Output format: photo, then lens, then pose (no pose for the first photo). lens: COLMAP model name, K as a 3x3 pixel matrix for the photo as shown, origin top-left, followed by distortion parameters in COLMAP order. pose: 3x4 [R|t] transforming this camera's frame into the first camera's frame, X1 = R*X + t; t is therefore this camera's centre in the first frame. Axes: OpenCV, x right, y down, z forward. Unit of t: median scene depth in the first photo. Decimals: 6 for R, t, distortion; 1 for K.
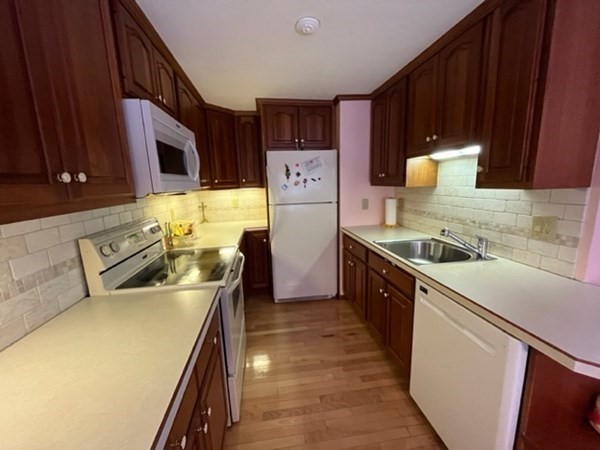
lens RADIAL K [[241.6, 0, 298.8], [0, 241.6, 225.2], [0, 0, 1]] dist [0.000175, 0.000504]
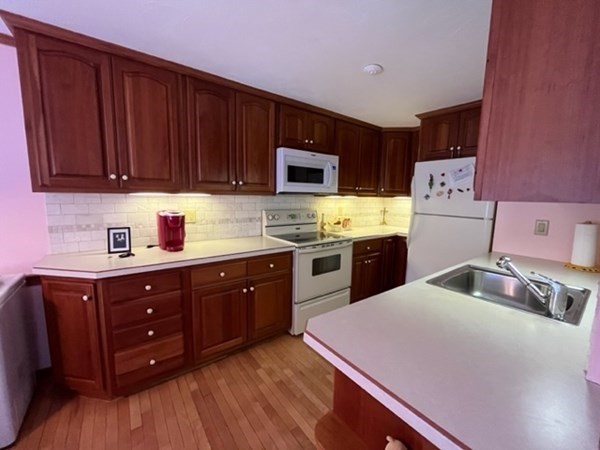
lens RADIAL K [[241.6, 0, 296.8], [0, 241.6, 223.6], [0, 0, 1]] dist [0.000175, 0.000504]
pose [[0.476540, 0.145858, -0.866969, 0.715974], [-0.190752, 0.979803, 0.059992, -0.009458], [0.858210, 0.136788, 0.494738, 0.080277]]
